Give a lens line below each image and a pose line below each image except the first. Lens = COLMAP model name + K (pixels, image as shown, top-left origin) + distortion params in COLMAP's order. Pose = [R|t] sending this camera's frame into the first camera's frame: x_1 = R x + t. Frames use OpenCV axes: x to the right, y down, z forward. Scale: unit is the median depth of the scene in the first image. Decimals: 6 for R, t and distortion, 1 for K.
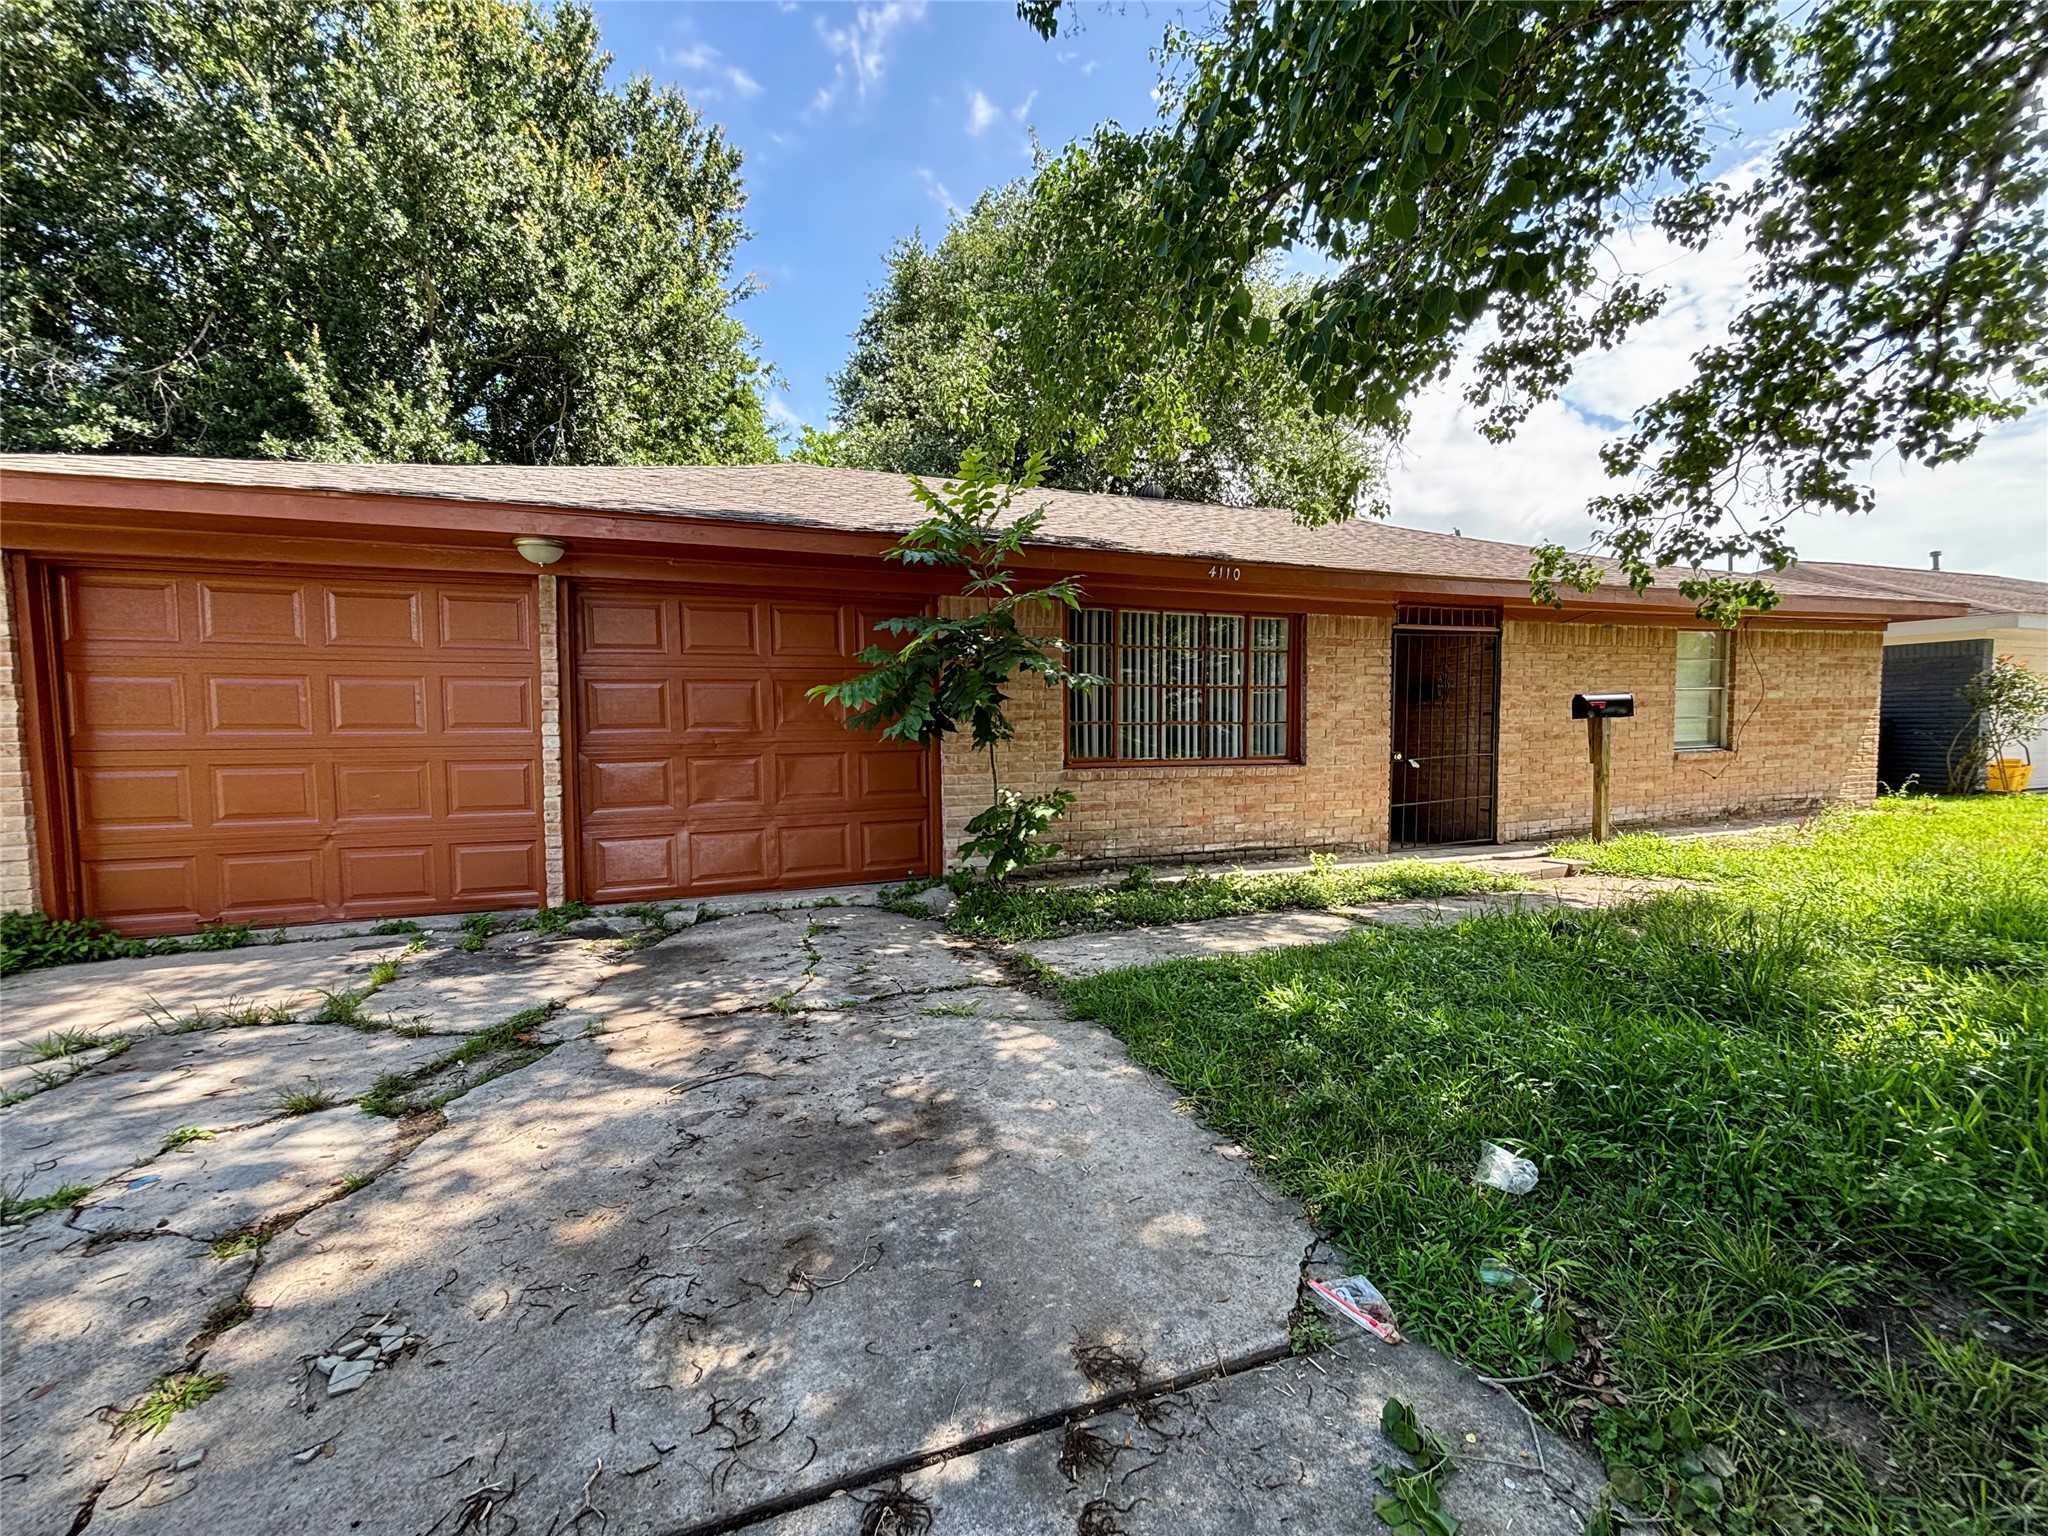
lens RADIAL K [[824.3, 0, 1030.3], [0, 824.3, 760.2], [0, 0, 1]] dist [0.002715, -0.000721]
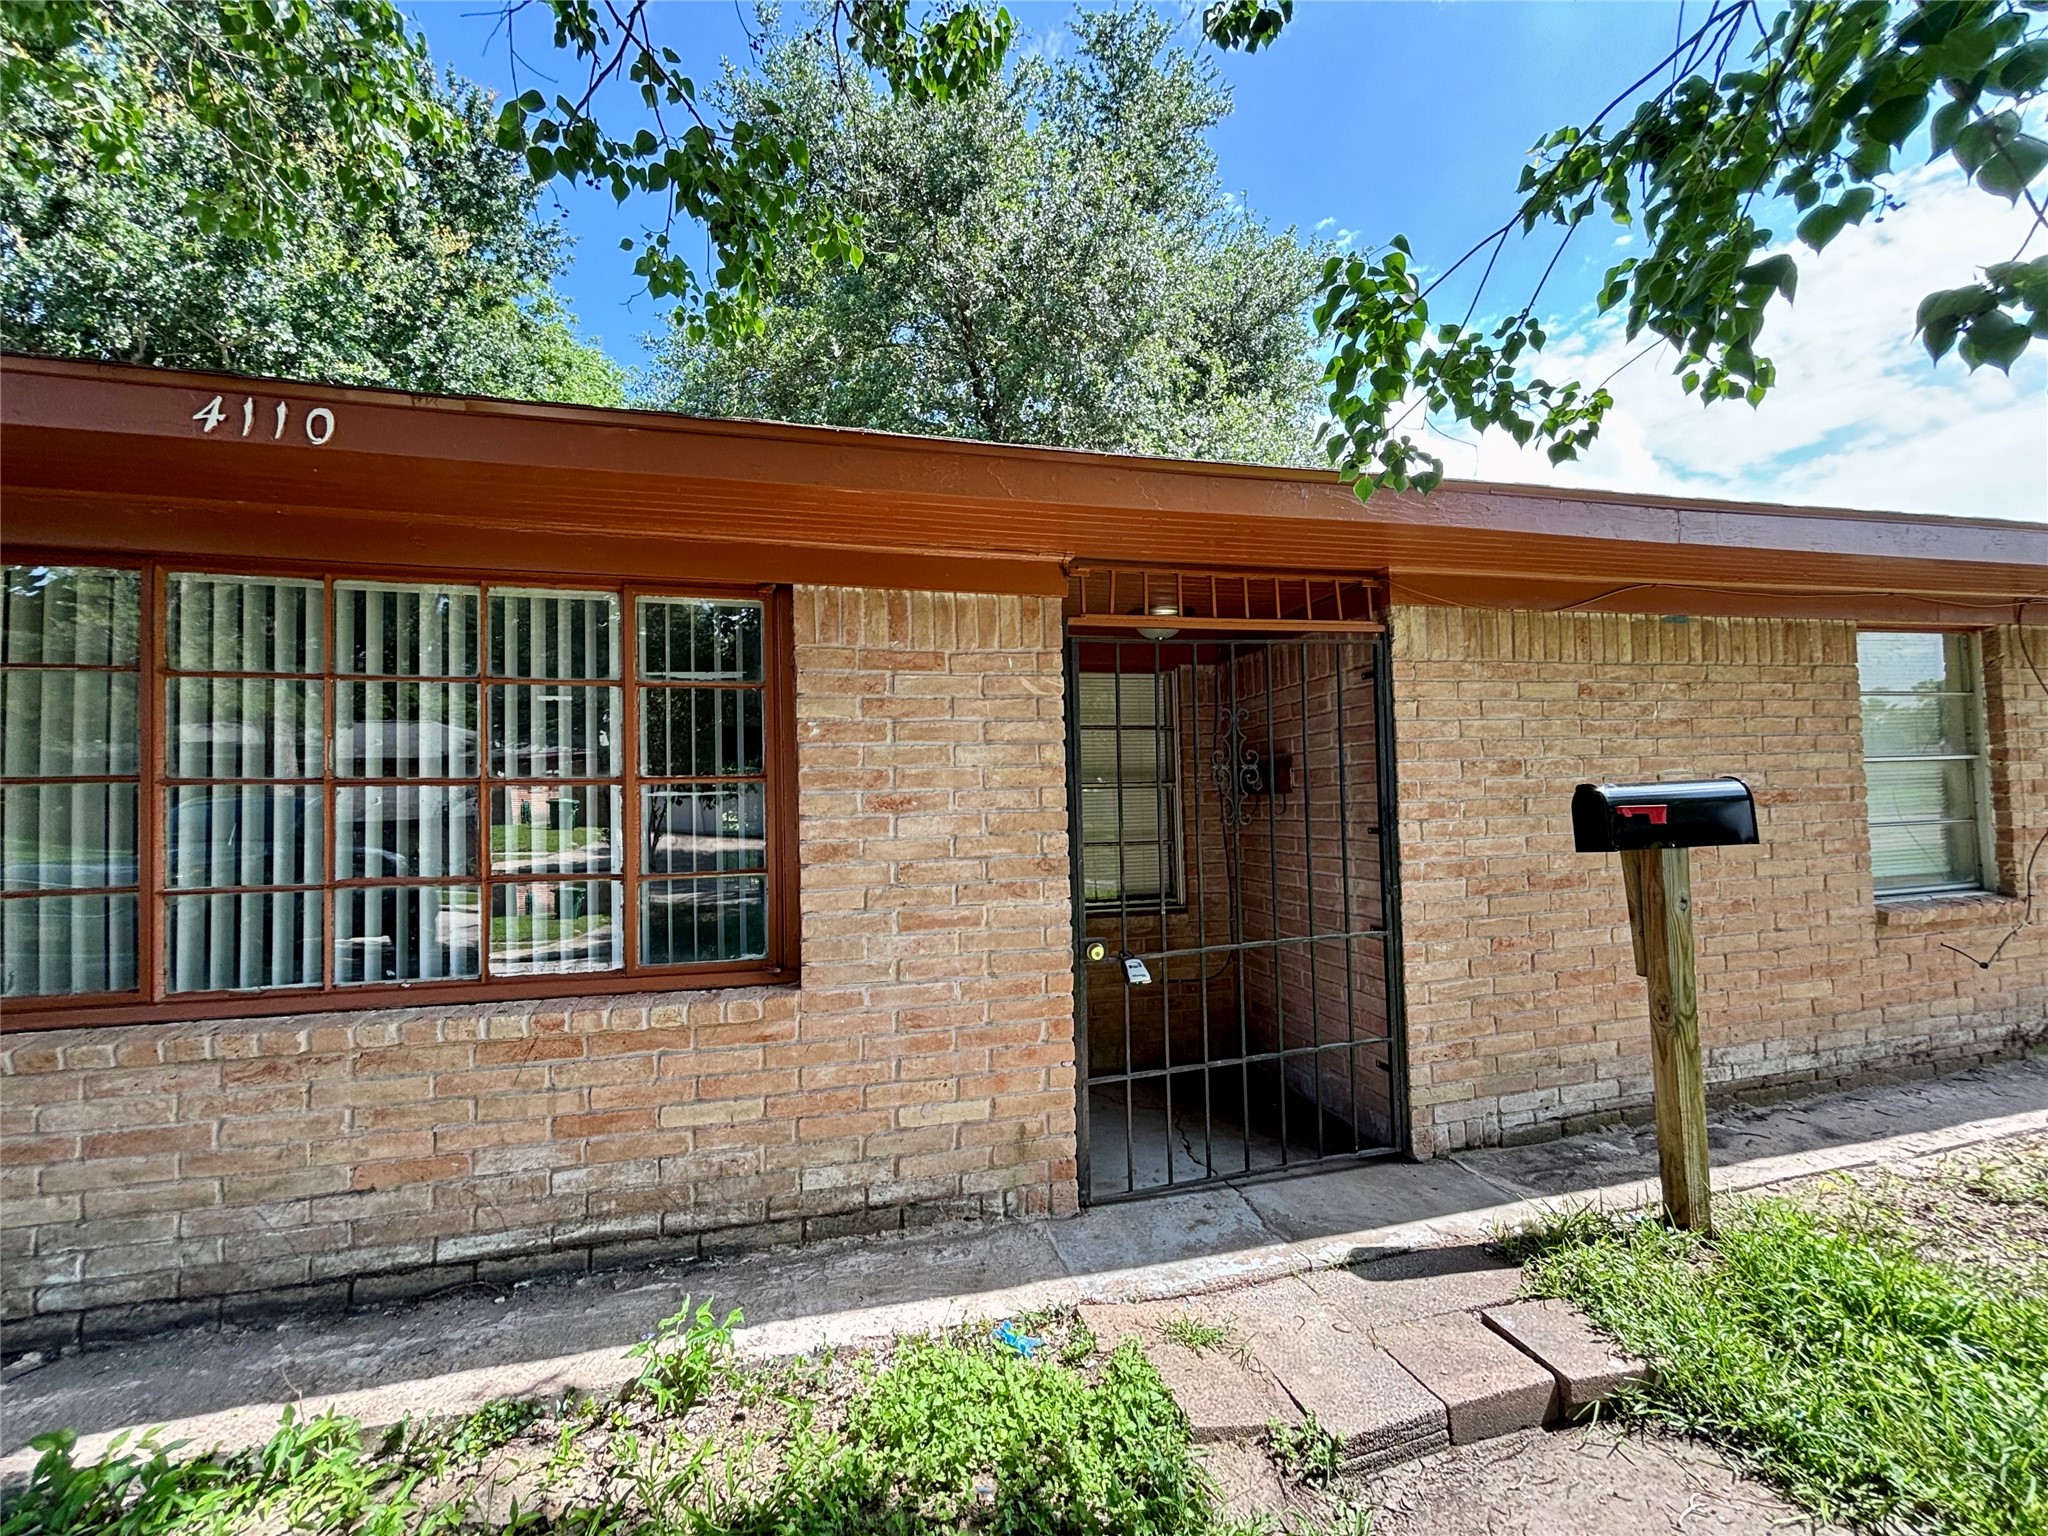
lens RADIAL K [[824.3, 0, 1019.2], [0, 824.3, 776.7], [0, 0, 1]] dist [0.002715, -0.000721]
pose [[0.993888, -0.021437, -0.108289, 0.431694], [0.012119, 0.996223, -0.085983, -0.051089], [0.109723, 0.084146, 0.990394, 0.581723]]
